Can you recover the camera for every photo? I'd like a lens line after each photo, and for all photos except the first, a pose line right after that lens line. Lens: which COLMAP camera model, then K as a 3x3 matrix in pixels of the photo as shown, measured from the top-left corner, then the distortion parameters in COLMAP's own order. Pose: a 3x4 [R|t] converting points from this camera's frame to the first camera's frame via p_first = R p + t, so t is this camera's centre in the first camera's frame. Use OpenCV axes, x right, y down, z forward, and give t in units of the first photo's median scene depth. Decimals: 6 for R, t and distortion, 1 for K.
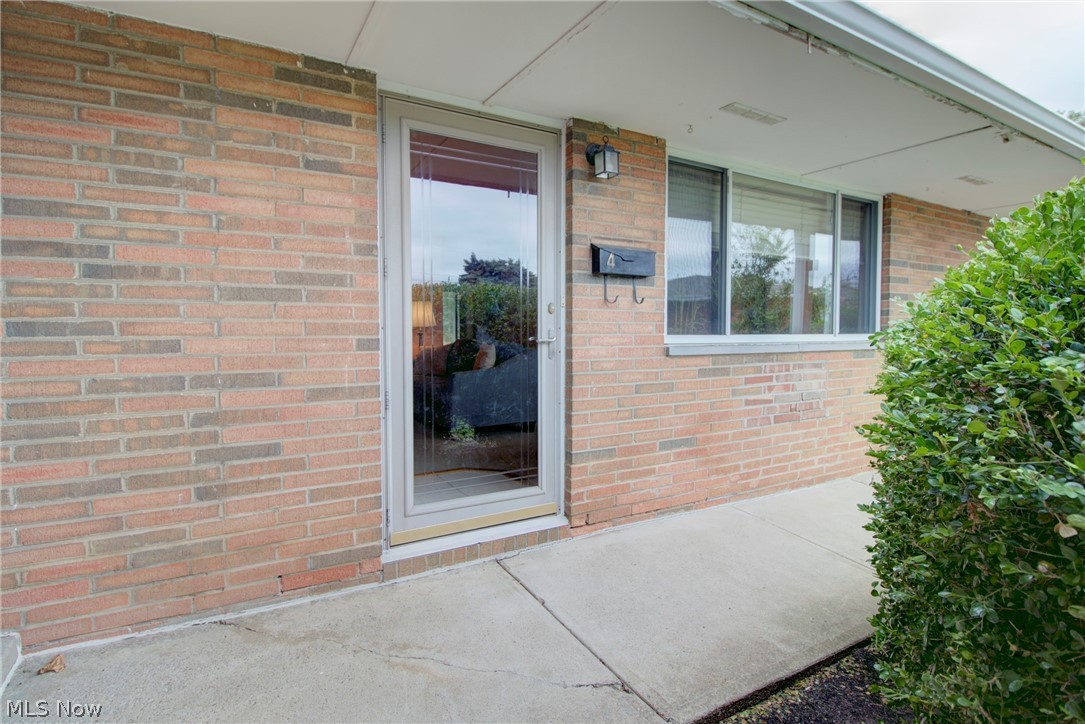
lens RADIAL K [[511.5, 0, 542.2], [0, 511.5, 349.9], [0, 0, 1]] dist [0.001229, -0.014063]
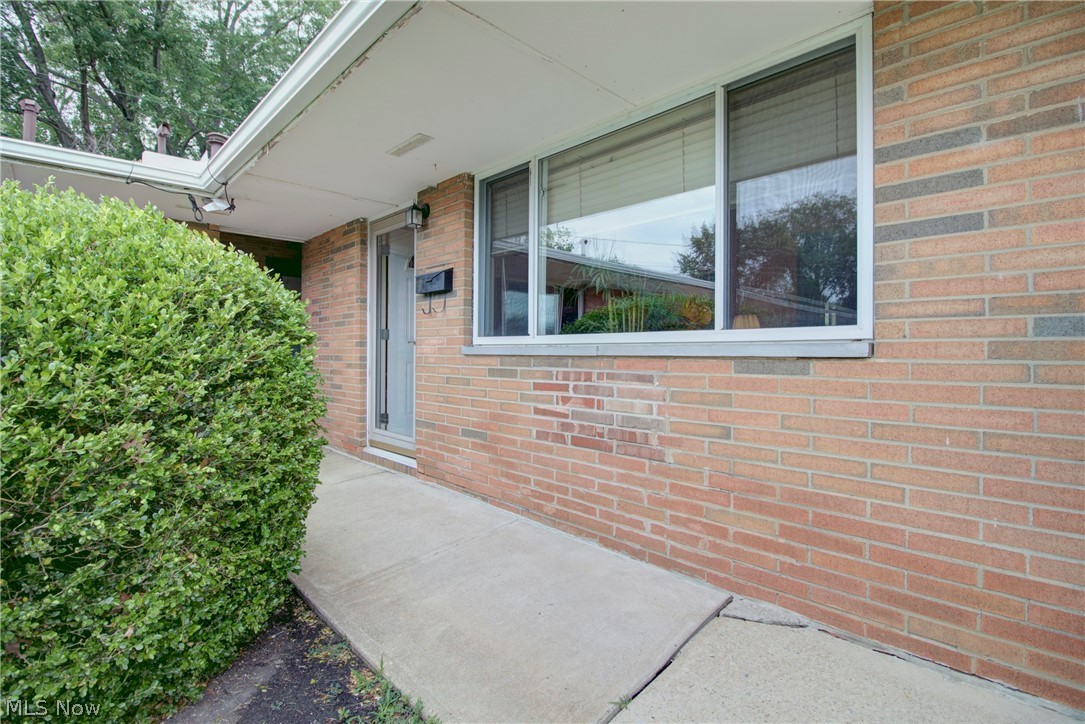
lens RADIAL K [[511.5, 0, 542.2], [0, 511.5, 349.9], [0, 0, 1]] dist [0.001229, -0.014063]
pose [[0.264939, -0.003861, -0.964258, 1.256990], [-0.039299, 0.999118, -0.014798, 0.009812], [0.963464, 0.041815, 0.264553, 0.767511]]
